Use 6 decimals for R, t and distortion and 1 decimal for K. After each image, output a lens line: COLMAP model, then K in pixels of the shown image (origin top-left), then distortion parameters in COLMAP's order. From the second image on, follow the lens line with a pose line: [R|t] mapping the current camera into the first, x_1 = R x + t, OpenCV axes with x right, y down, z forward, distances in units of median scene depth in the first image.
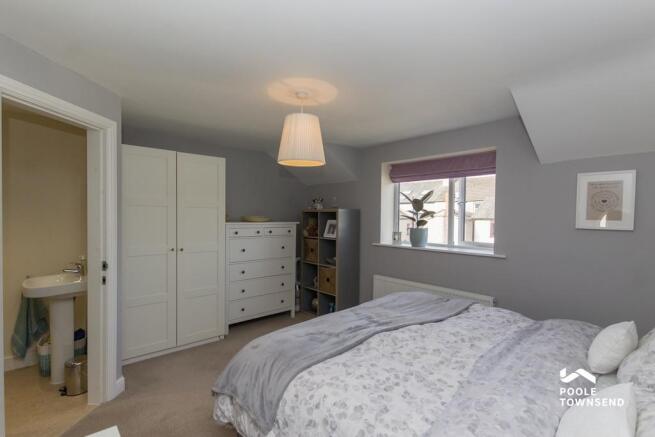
lens RADIAL K [[312.1, 0, 327.5], [0, 312.1, 218.5], [0, 0, 1]] dist [-0.001011, -0.000100]
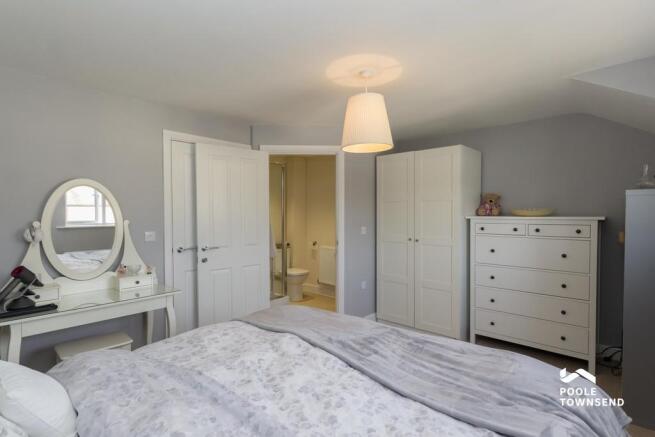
lens RADIAL K [[325.9, 0, 327.6], [0, 325.9, 222.8], [0, 0, 1]] dist [0.019519, -0.000063]
pose [[0.117980, 0.022808, -0.992754, 0.706141], [-0.003152, 0.999740, 0.022594, 0.015588], [0.993011, 0.000464, 0.118022, 0.631239]]
